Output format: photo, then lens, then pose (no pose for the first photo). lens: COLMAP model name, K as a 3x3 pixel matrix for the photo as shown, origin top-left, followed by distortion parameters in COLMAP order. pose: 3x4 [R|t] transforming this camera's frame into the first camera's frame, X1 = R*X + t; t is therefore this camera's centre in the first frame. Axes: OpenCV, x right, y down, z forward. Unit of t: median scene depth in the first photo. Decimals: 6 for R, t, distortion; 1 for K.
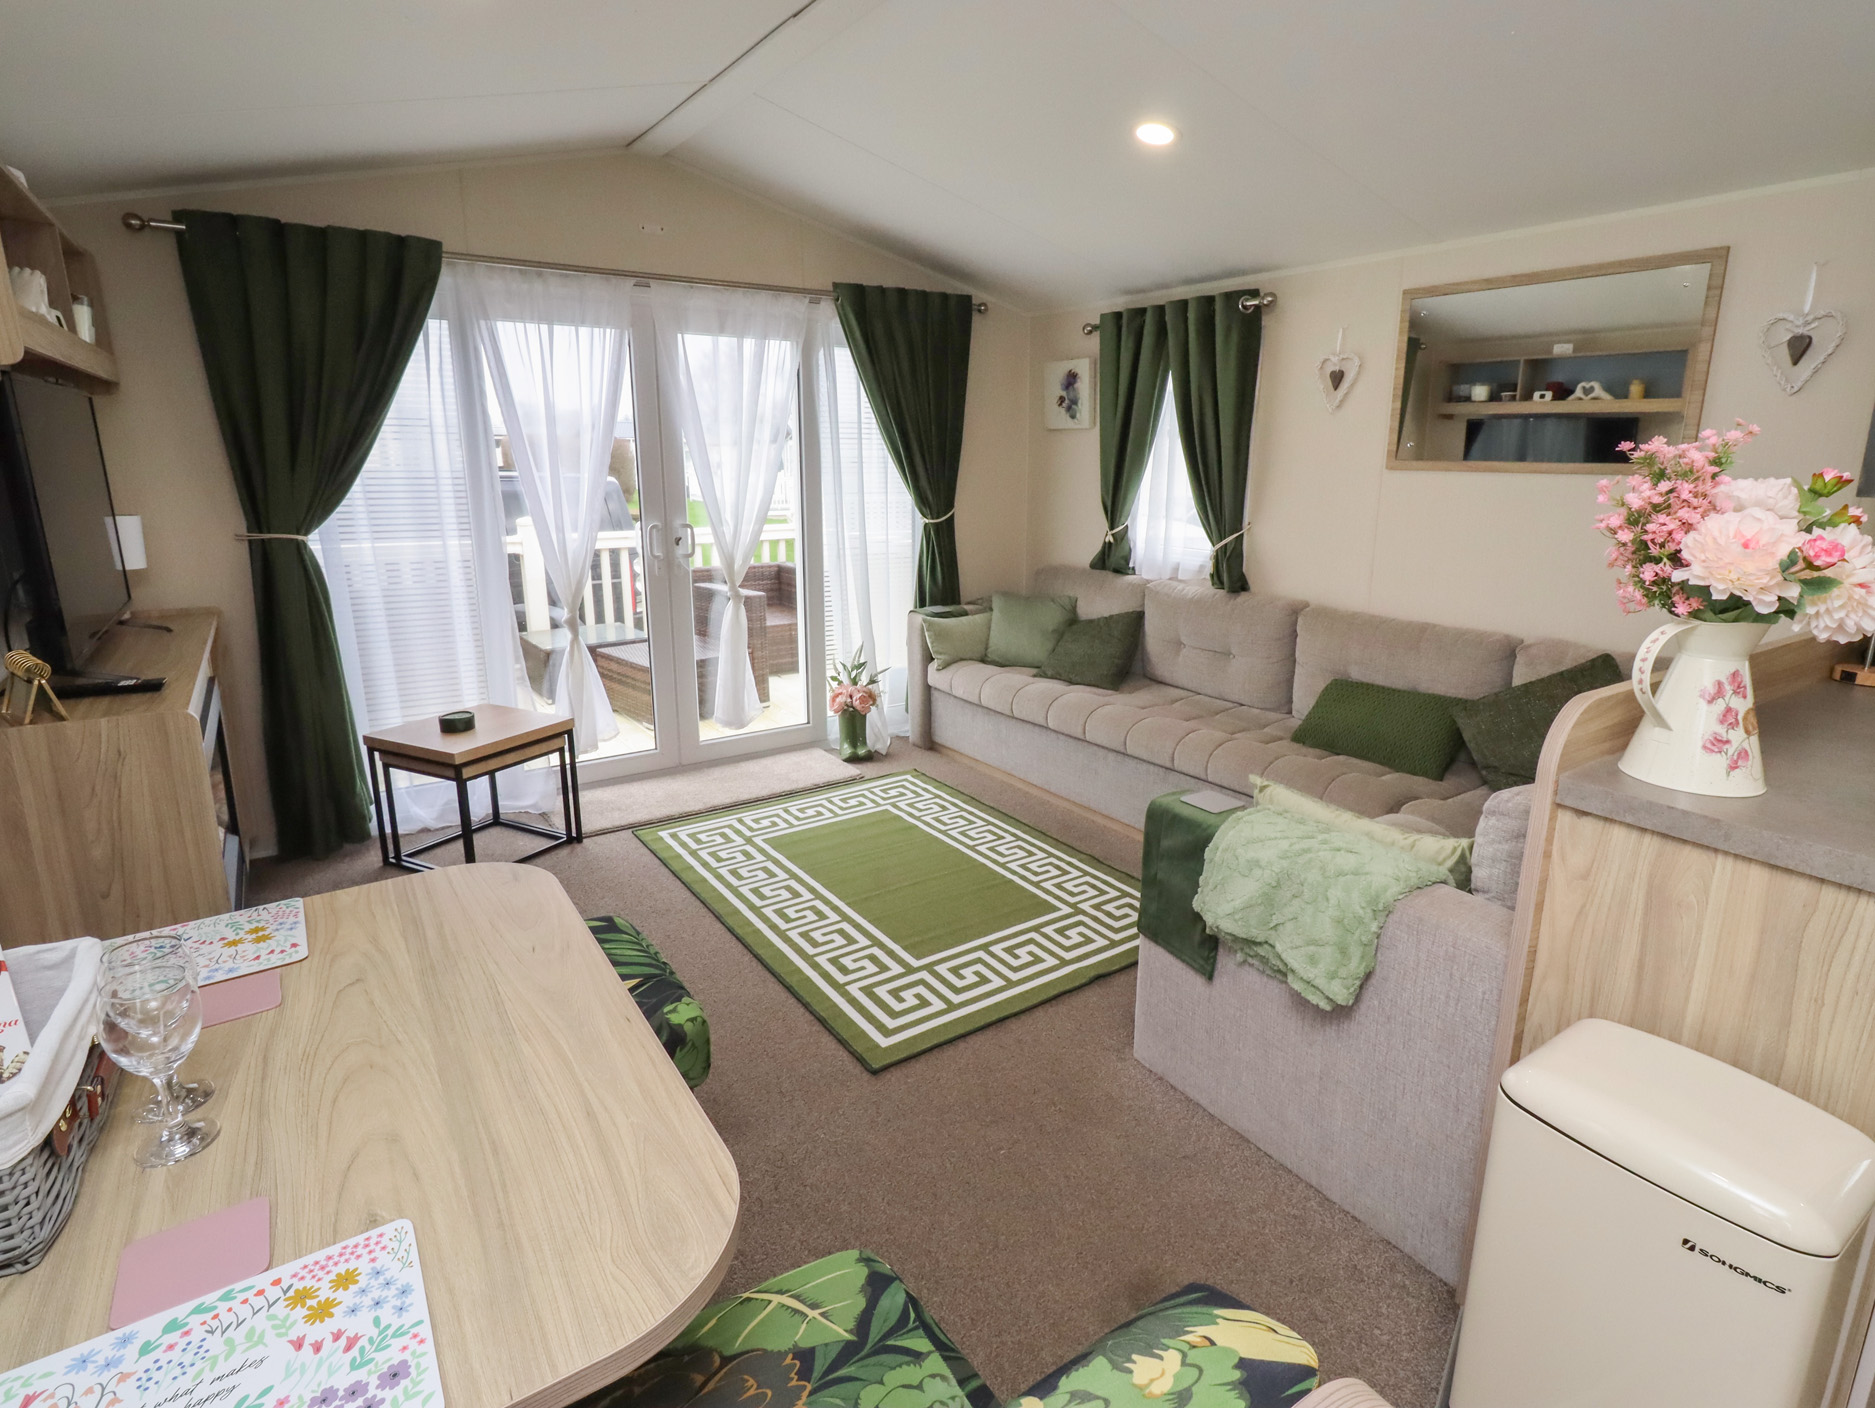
lens RADIAL K [[988.5, 0, 952.2], [0, 988.5, 670.5], [0, 0, 1]] dist [0.006449, -0.000907]
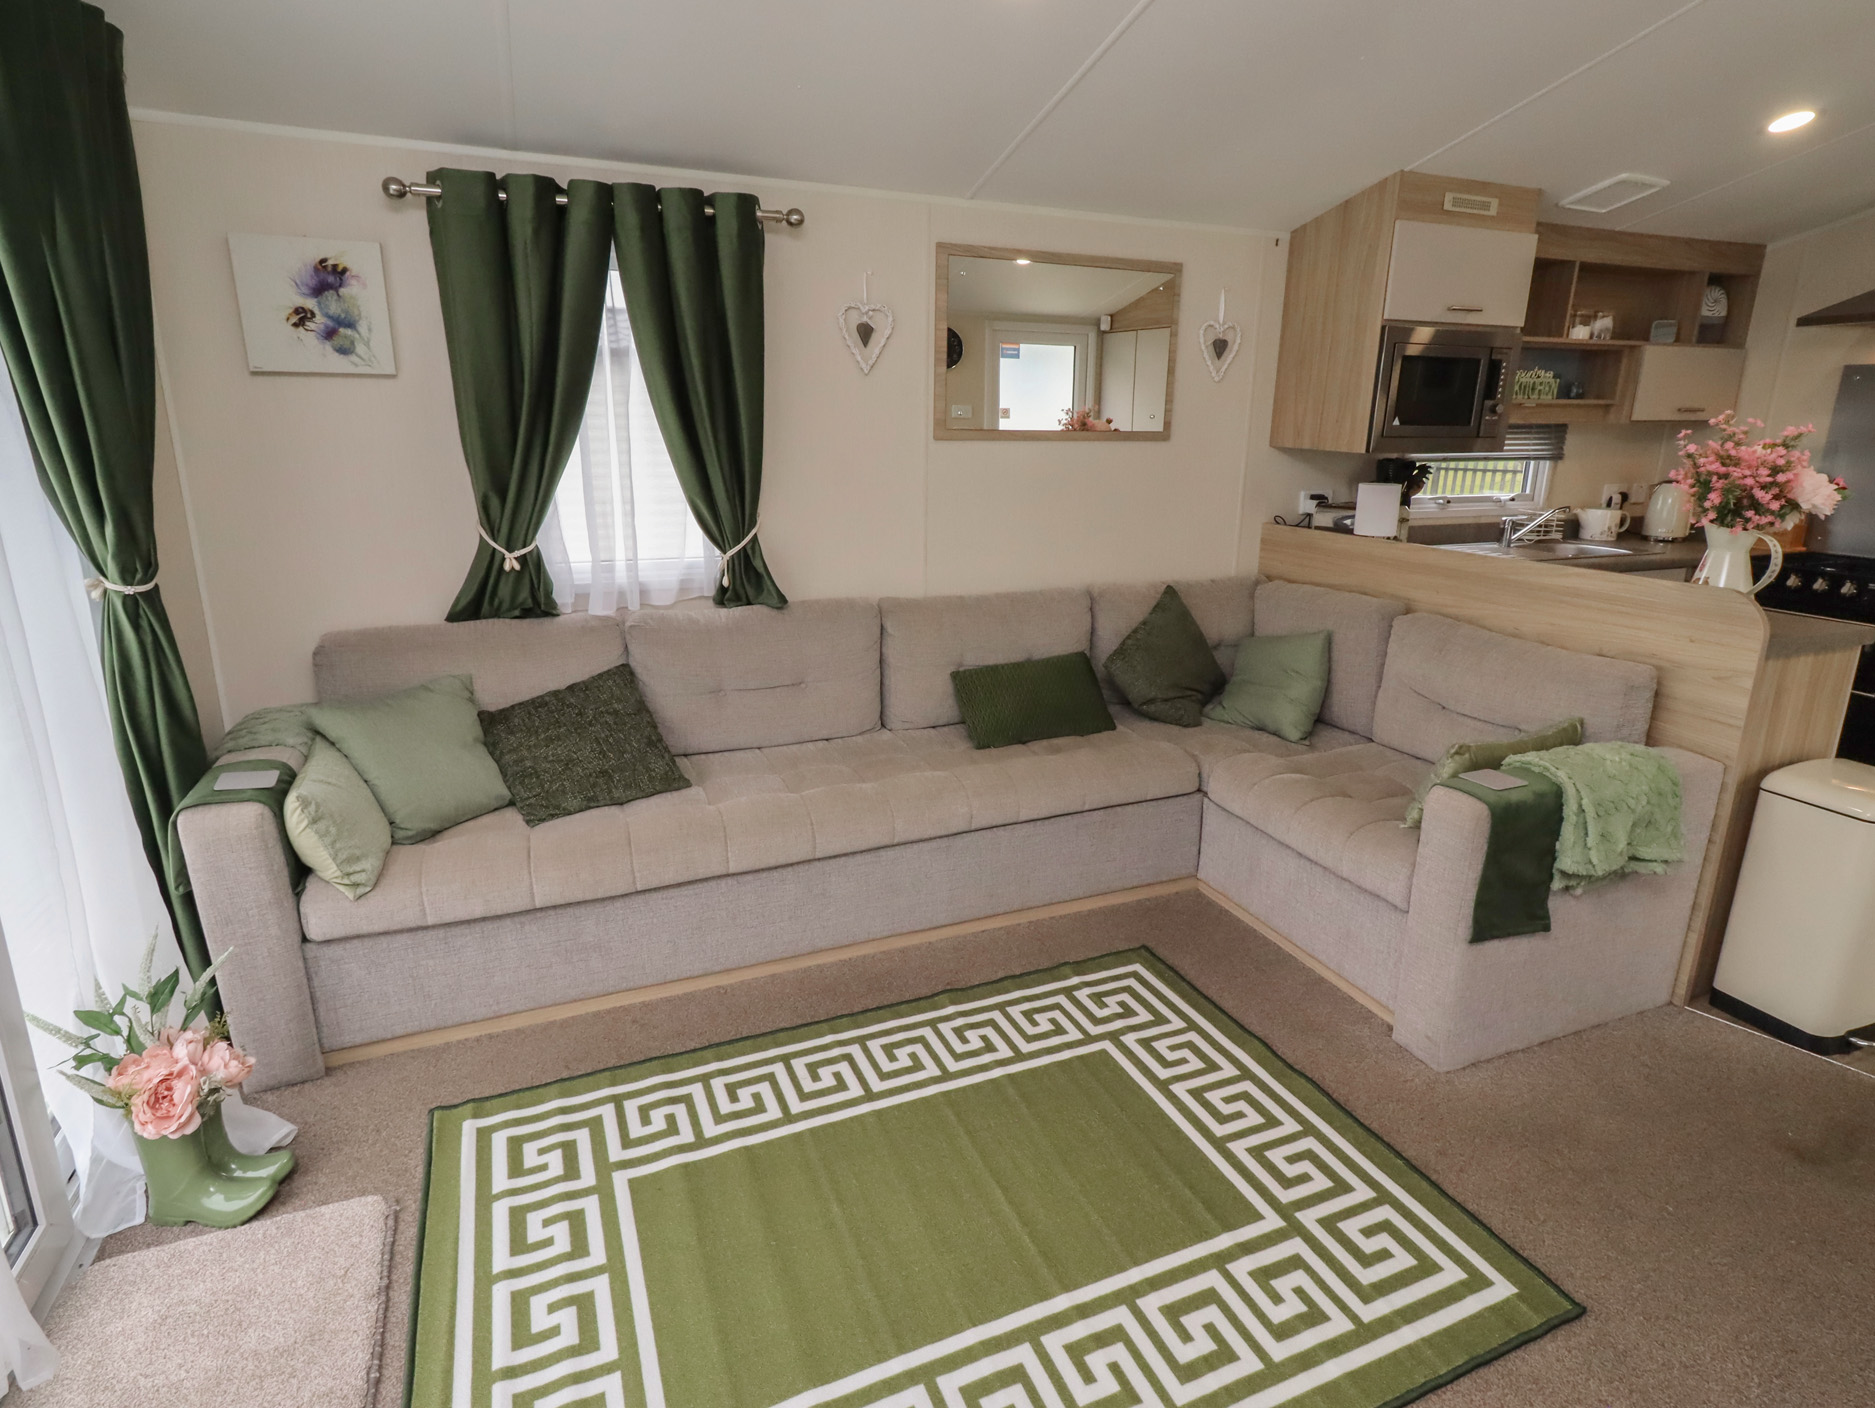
lens RADIAL K [[988.5, 0, 958.9], [0, 988.5, 677.6], [0, 0, 1]] dist [0.006449, -0.000907]
pose [[0.196202, -0.257973, 0.946021, -0.429922], [0.201449, 0.954797, 0.218586, -0.166926], [-0.959647, 0.147688, 0.239301, 0.699353]]
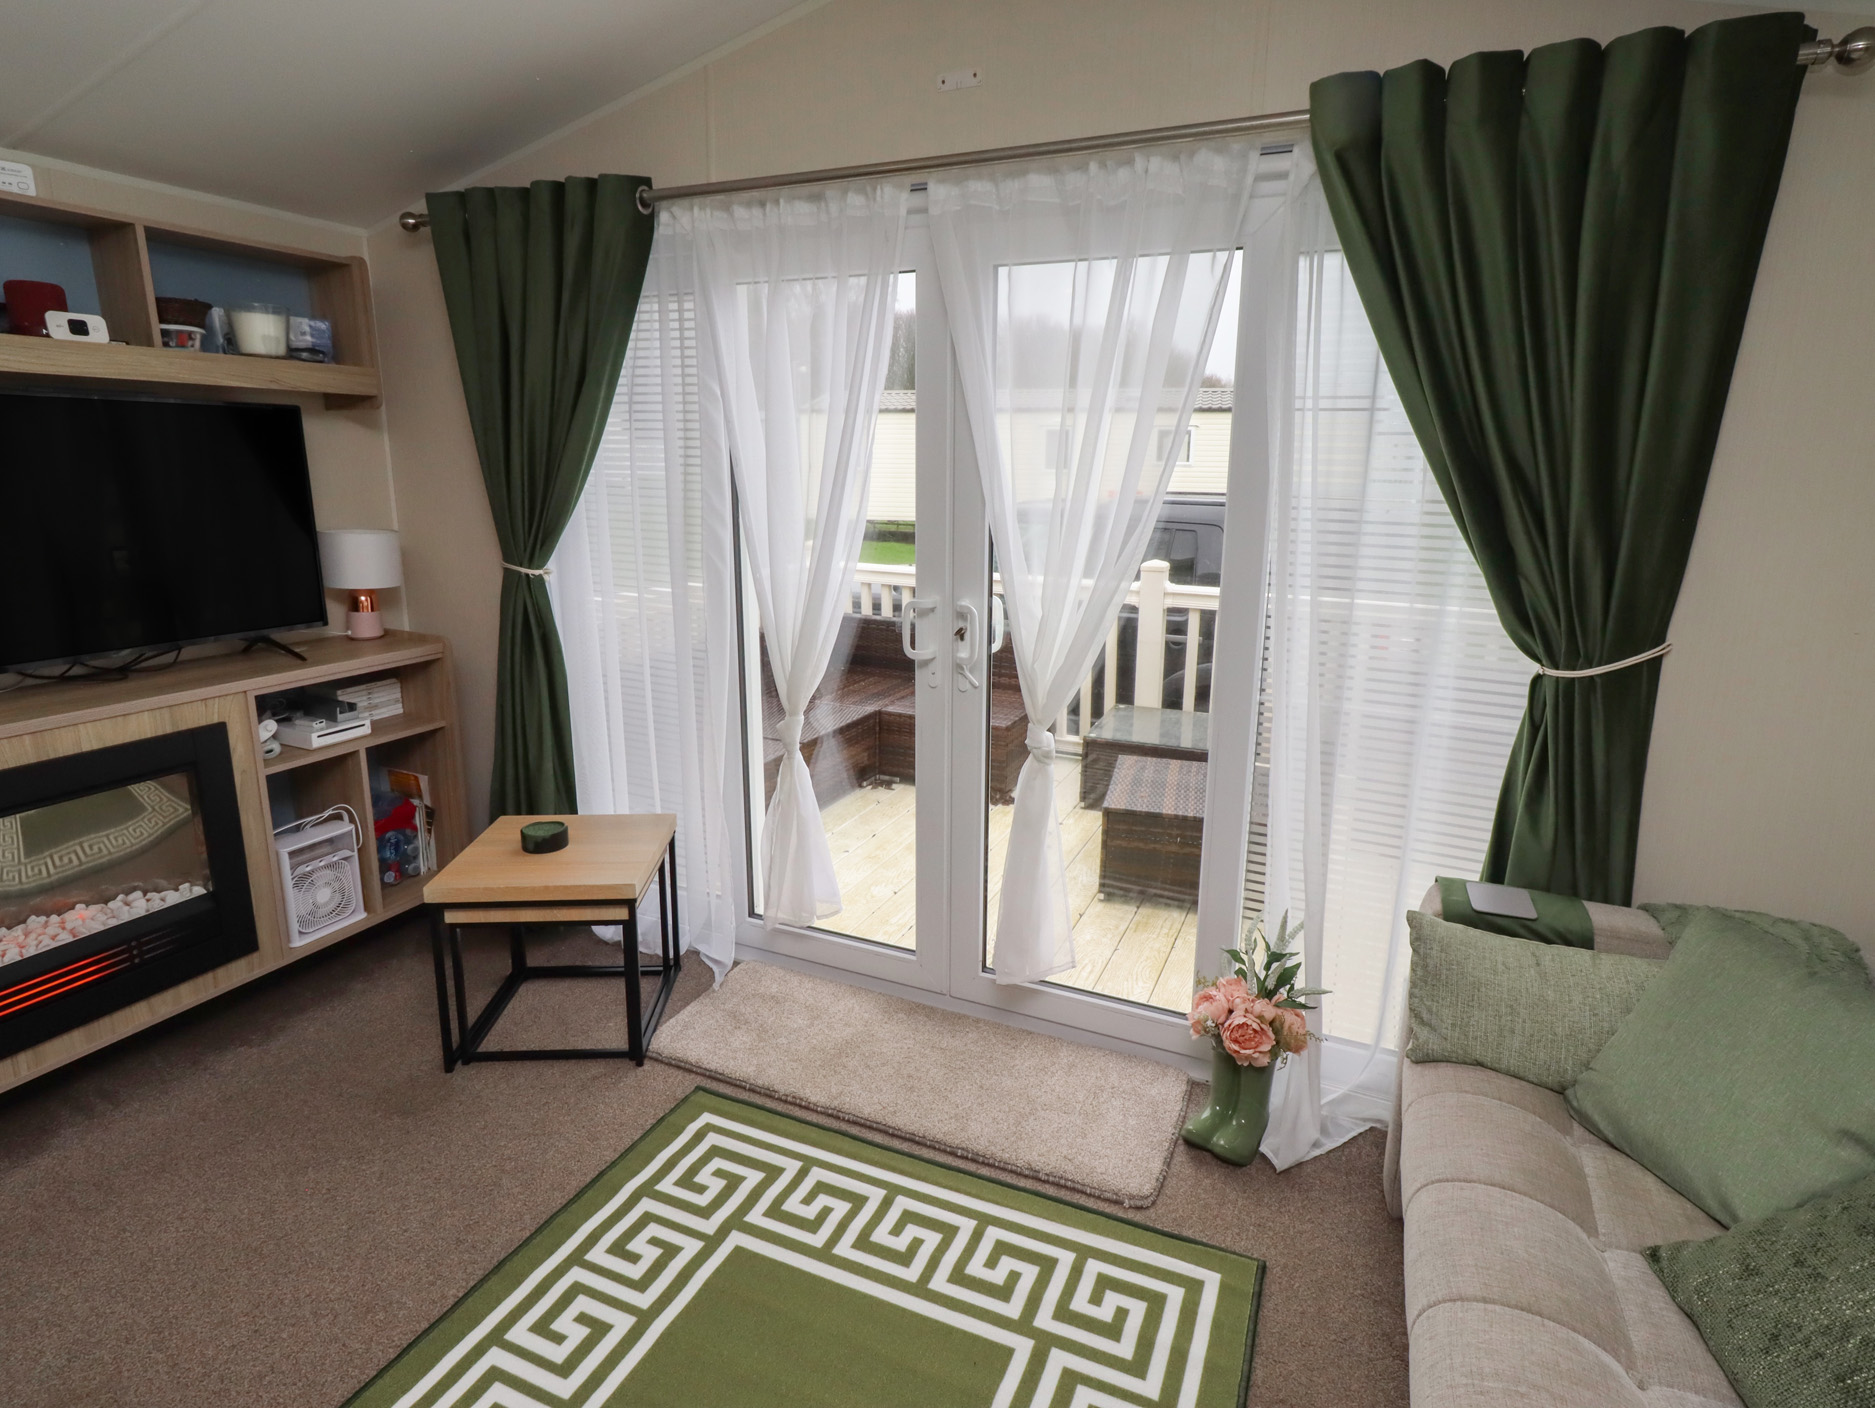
lens RADIAL K [[988.5, 0, 938.4], [0, 988.5, 663.8], [0, 0, 1]] dist [0.006449, -0.000907]
pose [[0.519370, 0.180850, -0.835193, 0.212613], [-0.197621, 0.976275, 0.088507, -0.171105], [0.831385, 0.119084, 0.542788, 0.719666]]
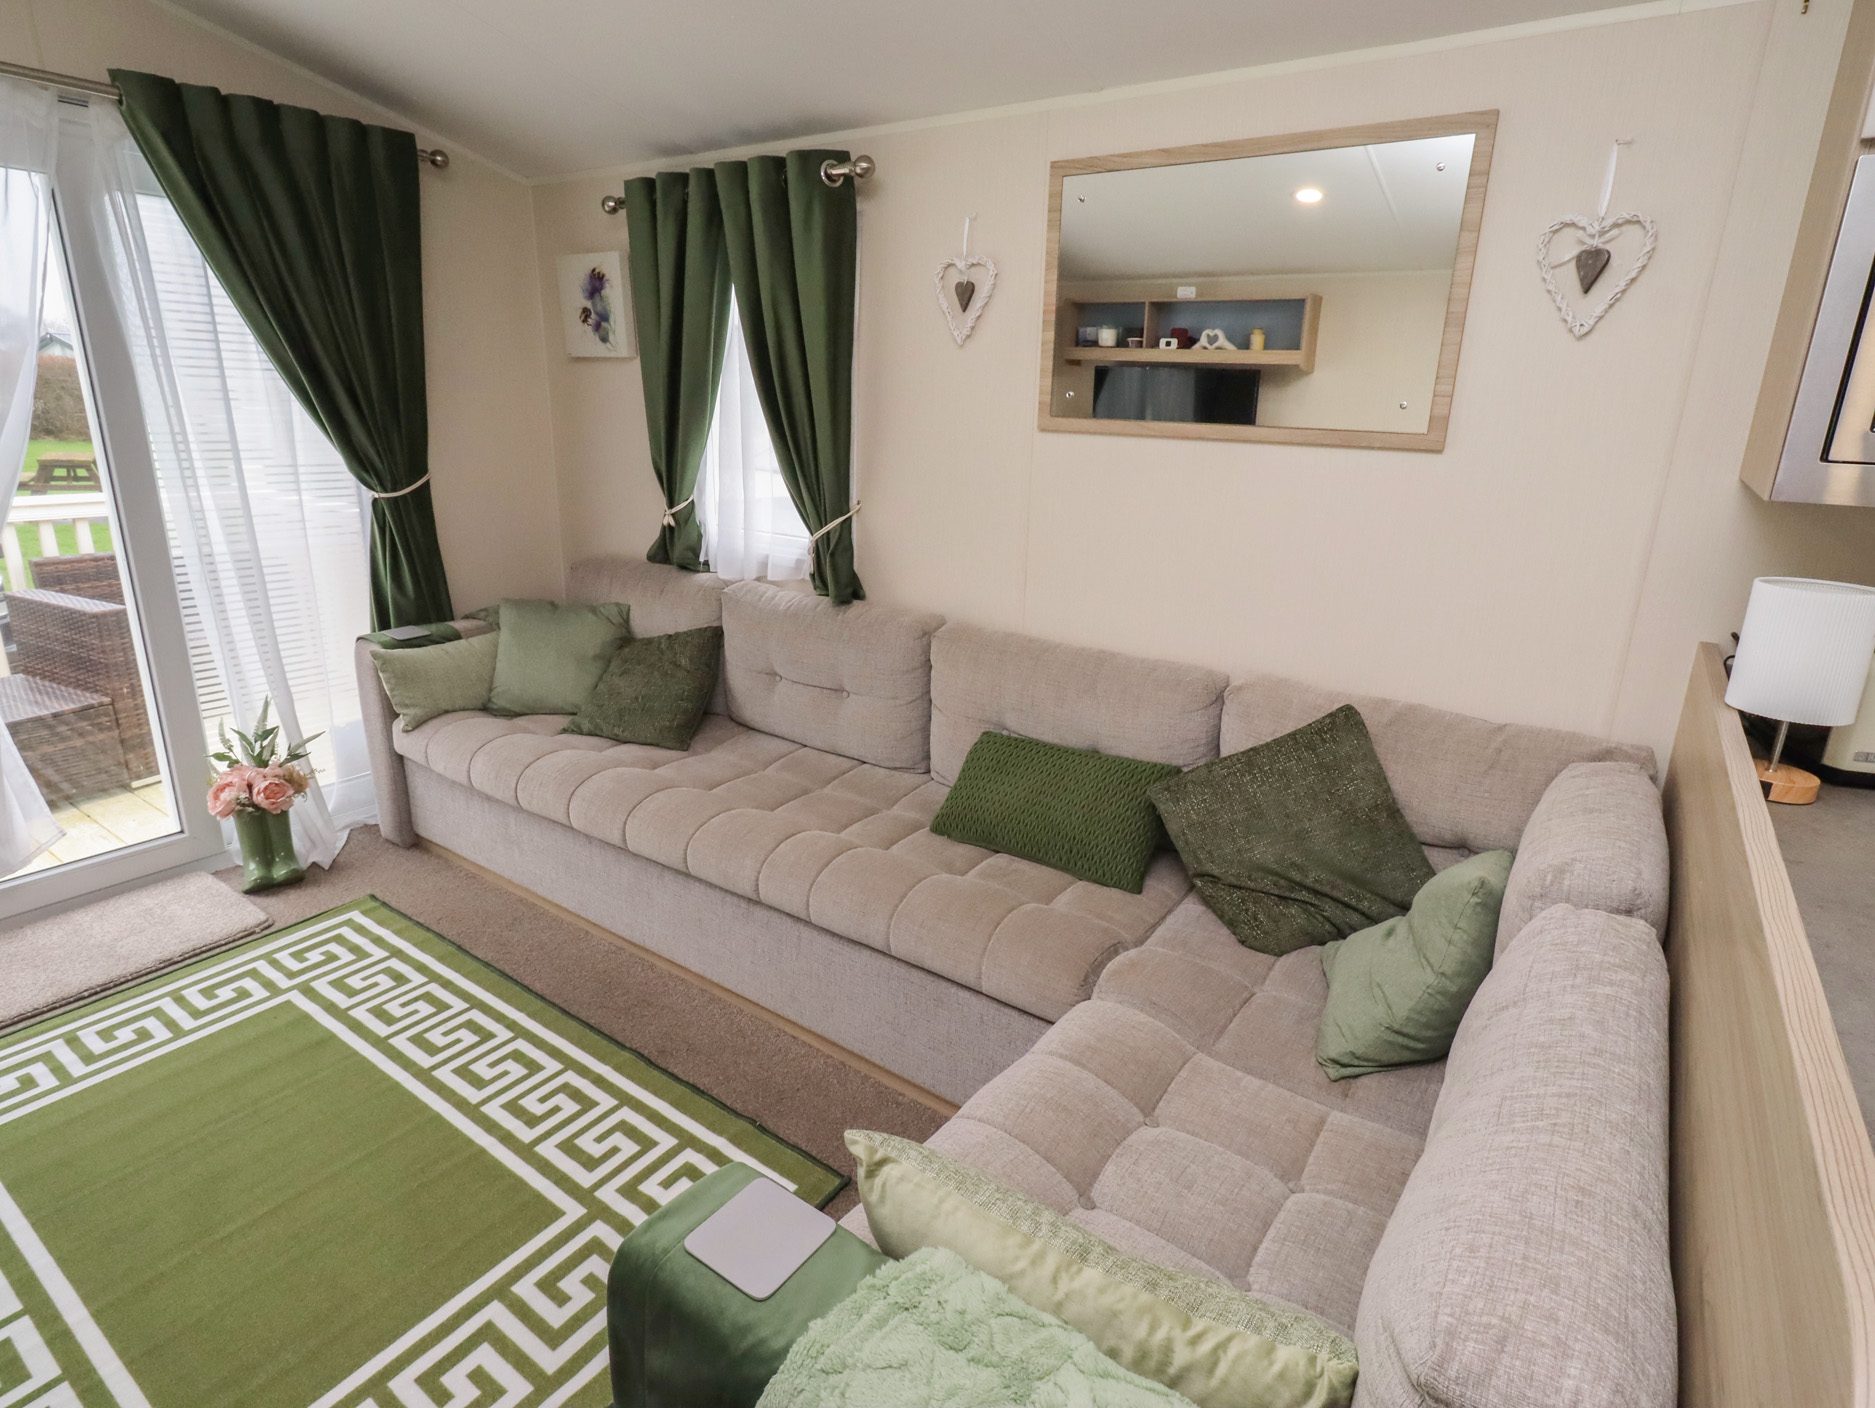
lens RADIAL K [[988.5, 0, 959.4], [0, 988.5, 669.3], [0, 0, 1]] dist [0.006449, -0.000907]
pose [[0.934894, -0.072312, 0.347482, 0.116619], [0.052724, 0.996458, 0.065513, -0.073896], [-0.350989, -0.042927, 0.935395, 0.319239]]
